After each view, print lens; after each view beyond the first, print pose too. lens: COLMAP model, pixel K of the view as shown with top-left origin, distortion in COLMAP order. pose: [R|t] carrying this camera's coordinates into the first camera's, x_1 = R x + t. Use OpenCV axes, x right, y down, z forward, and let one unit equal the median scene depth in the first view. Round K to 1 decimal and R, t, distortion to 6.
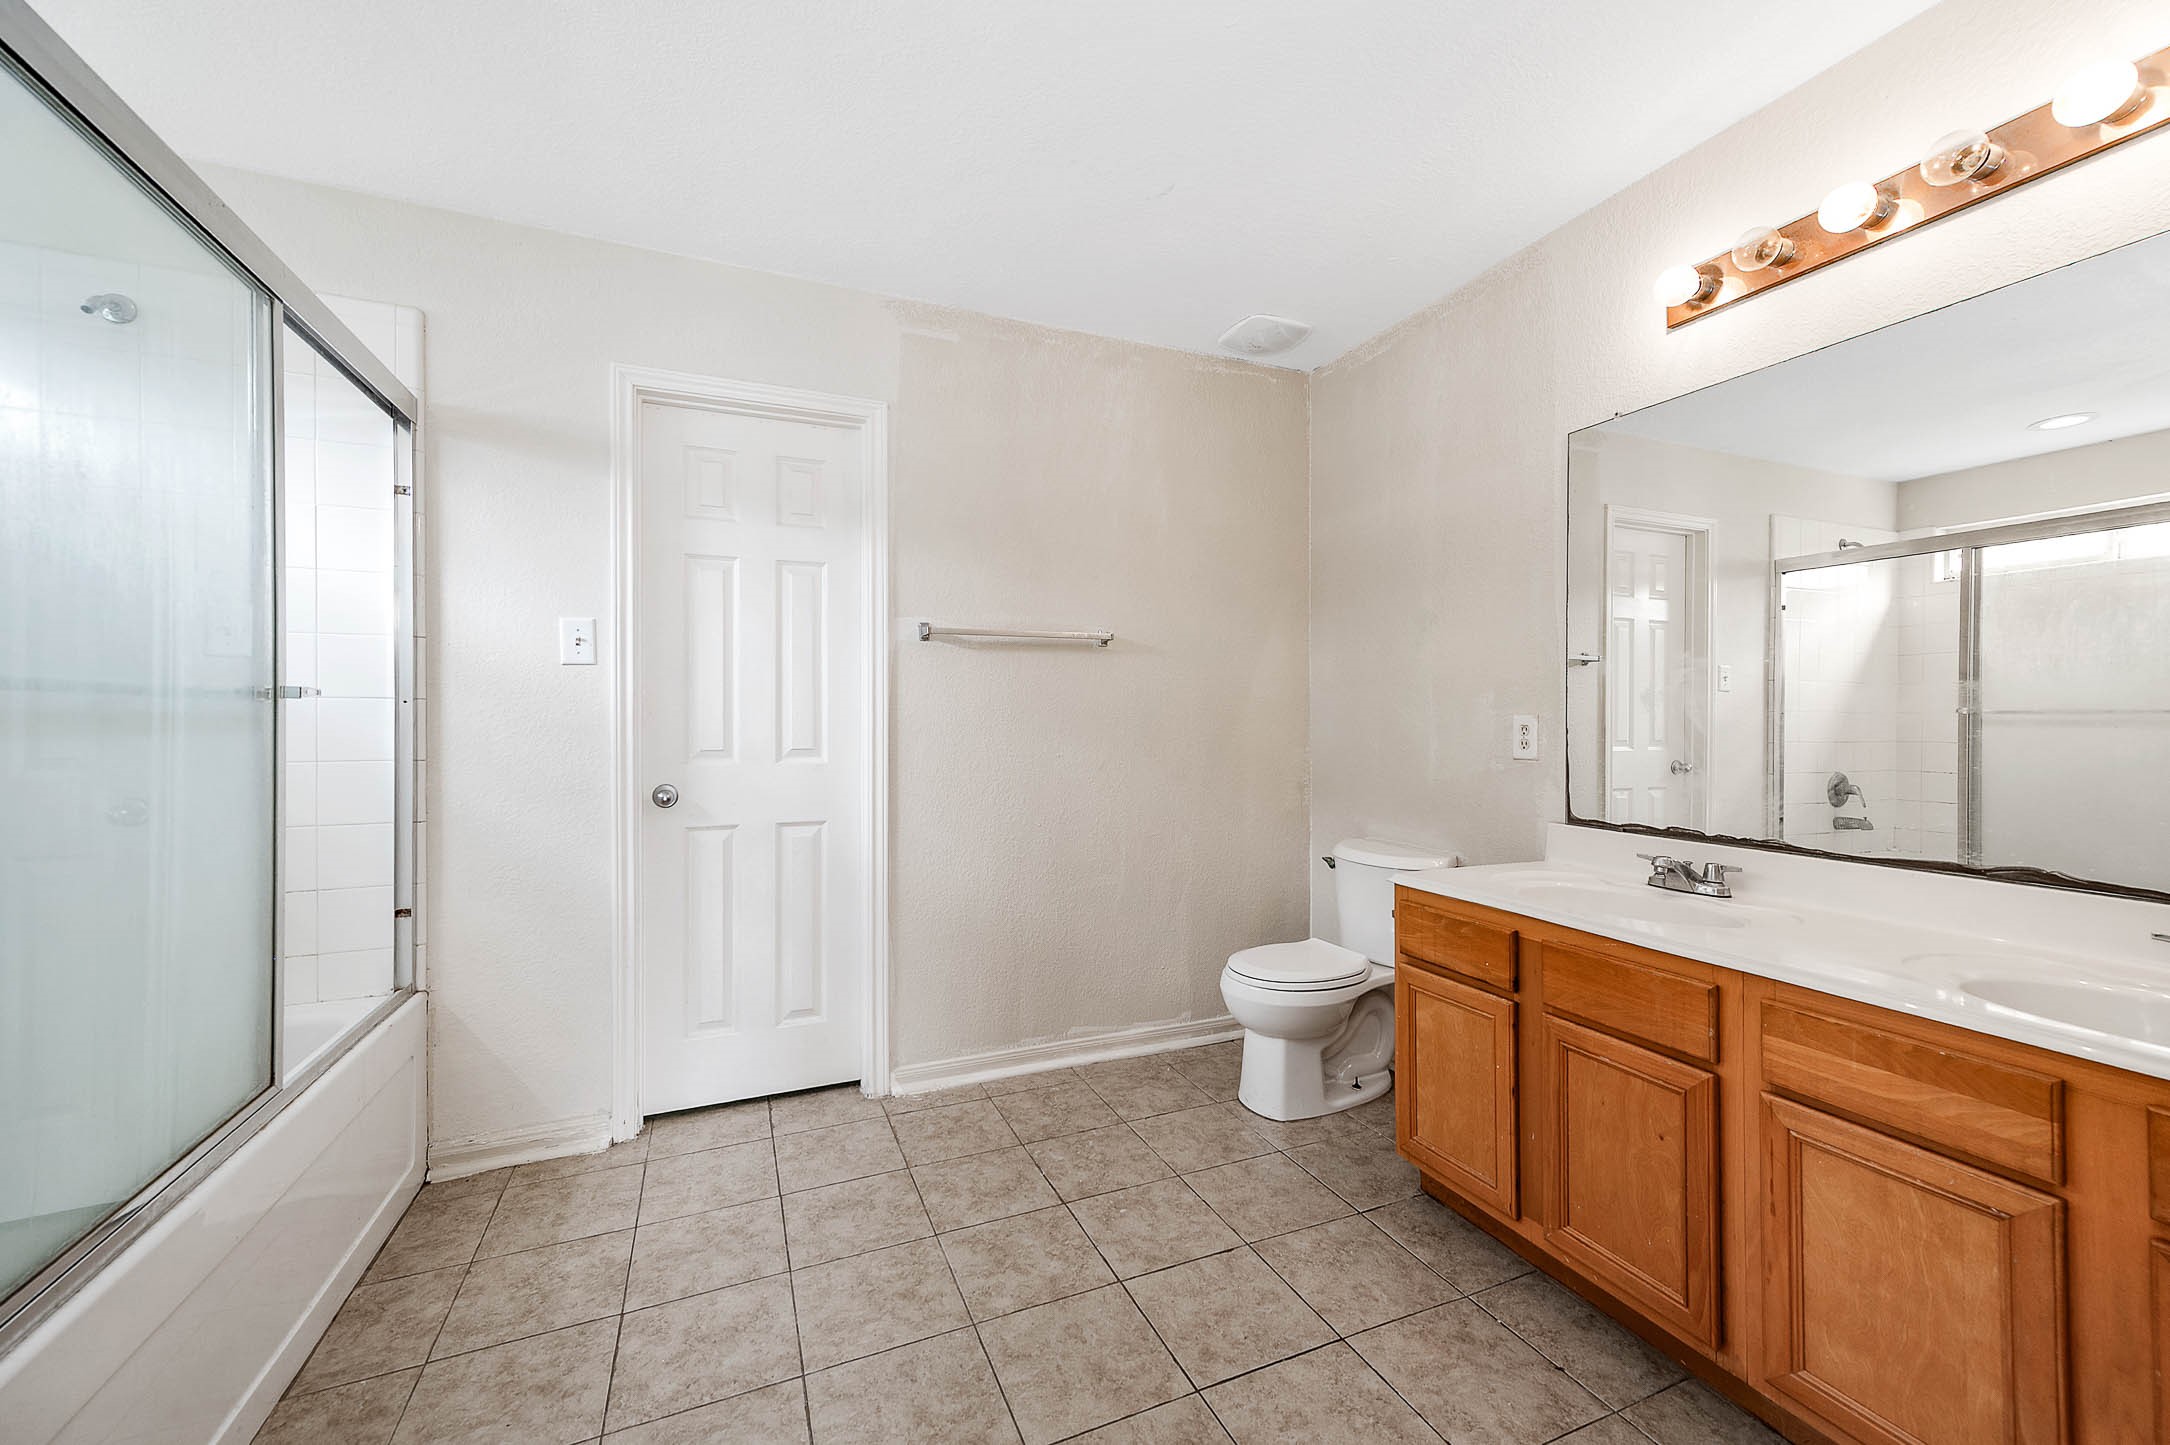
lens RADIAL K [[853.1, 0, 1085.0], [0, 853.1, 722.5], [0, 0, 1]] dist [0.017300, -0.000128]
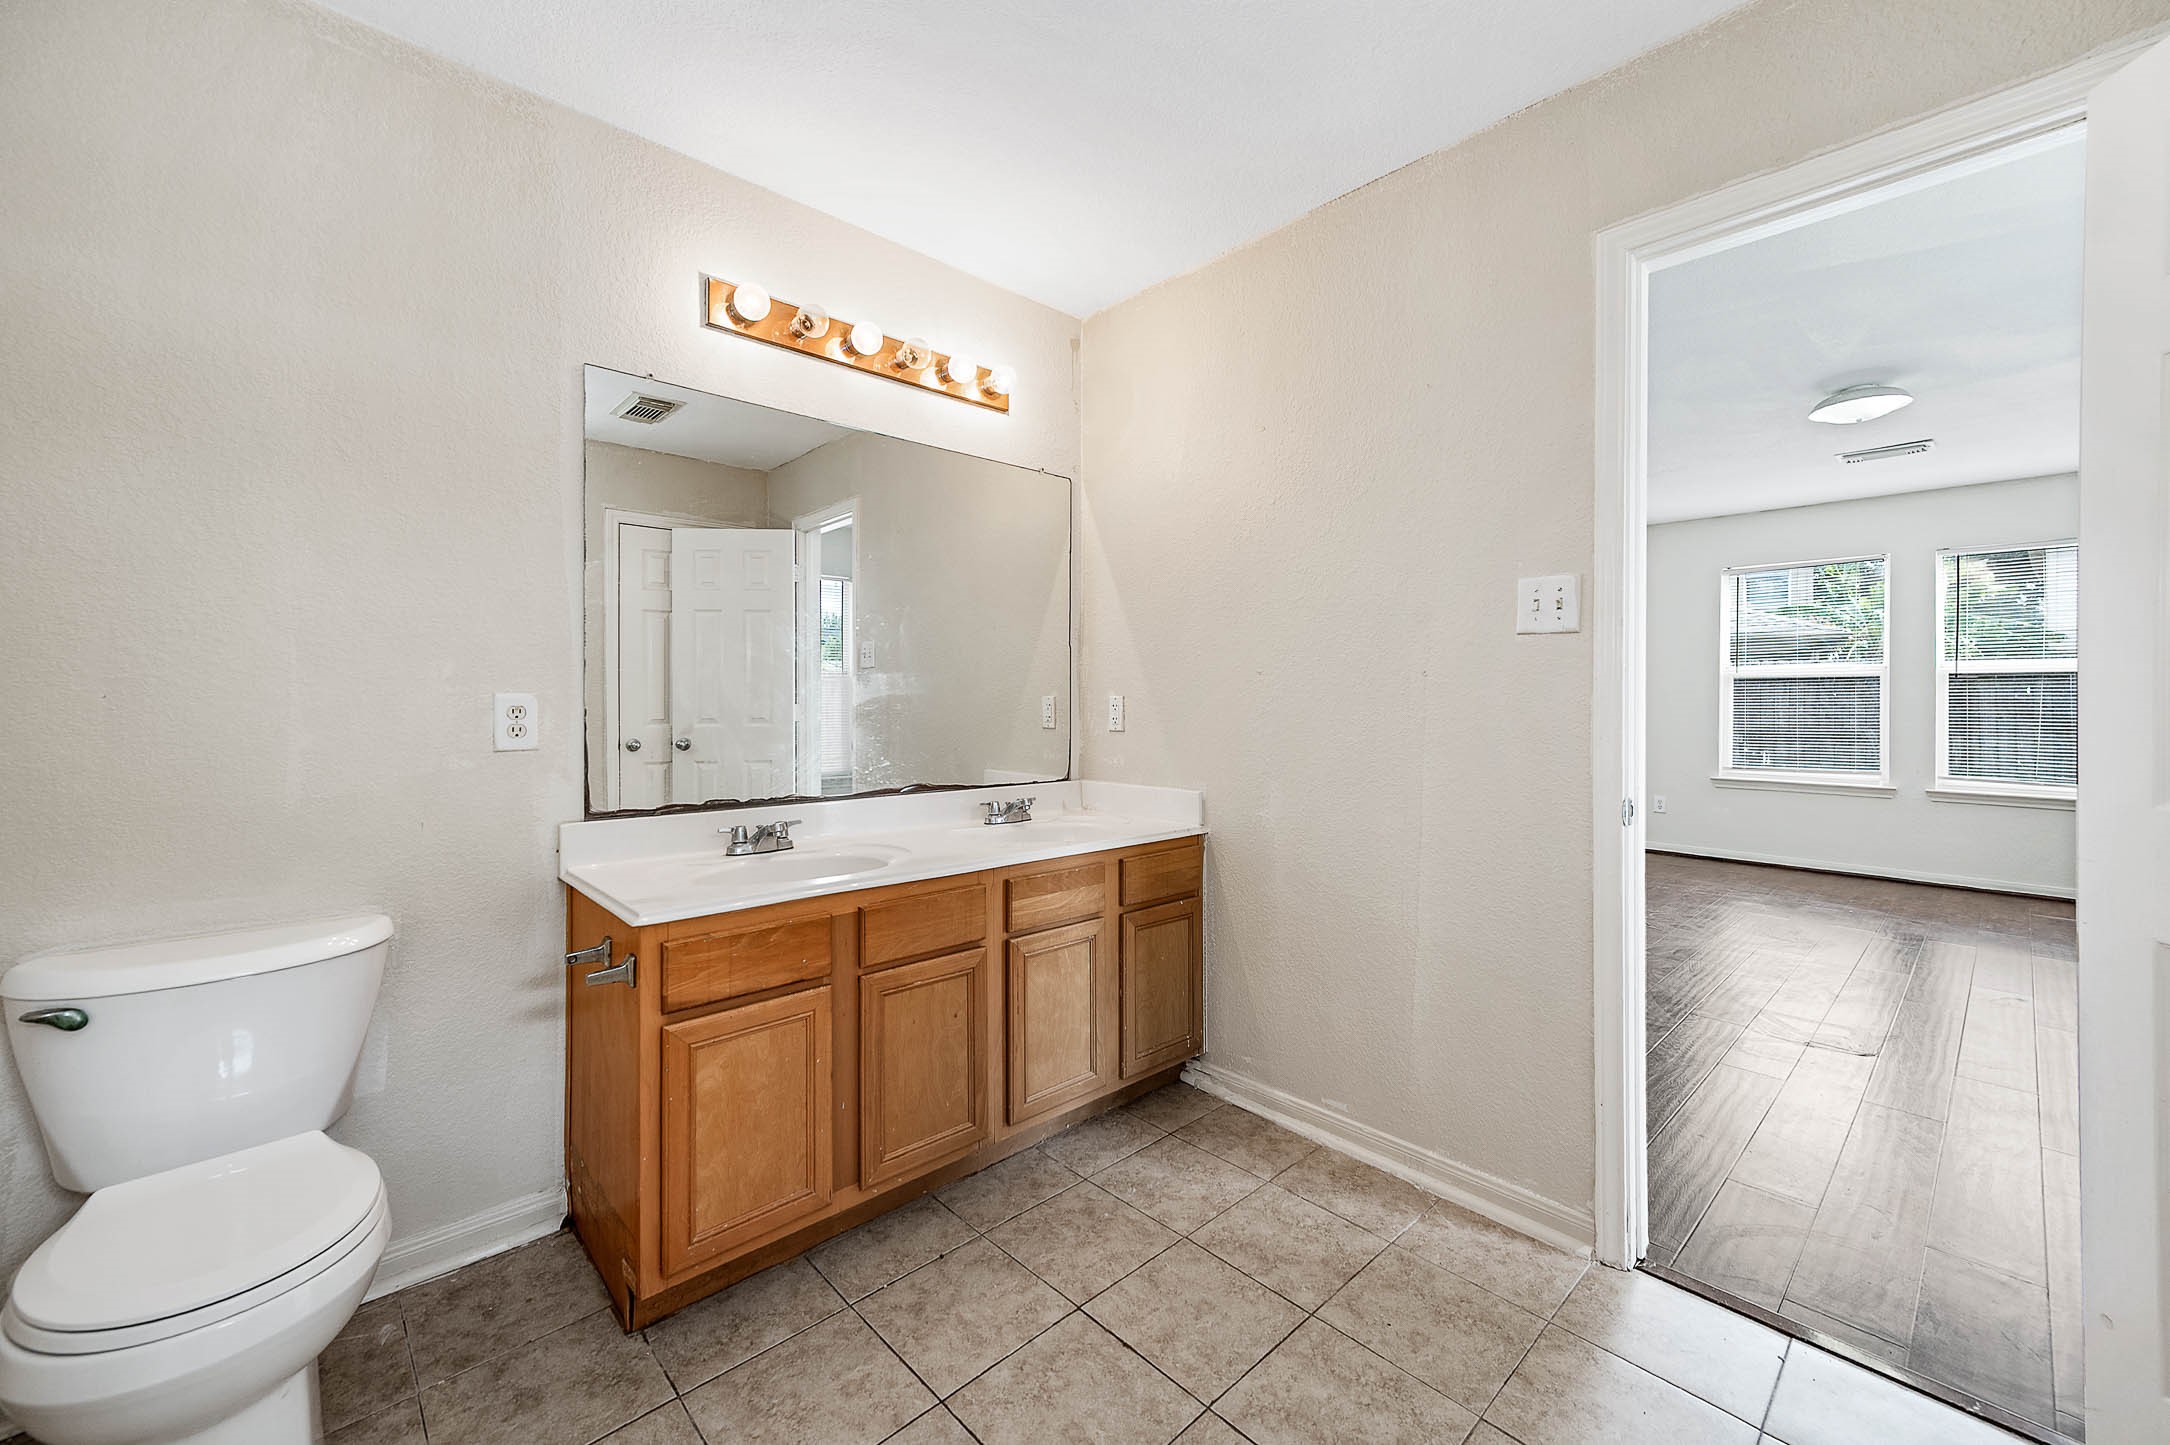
lens RADIAL K [[862.9, 0, 1088.5], [0, 862.9, 700.9], [0, 0, 1]] dist [0.018669, 0.000003]
pose [[-0.339094, -0.007427, 0.940723, -0.503125], [0.004501, 0.999945, 0.009517, -0.008661], [-0.940742, 0.007461, -0.339041, 0.988976]]
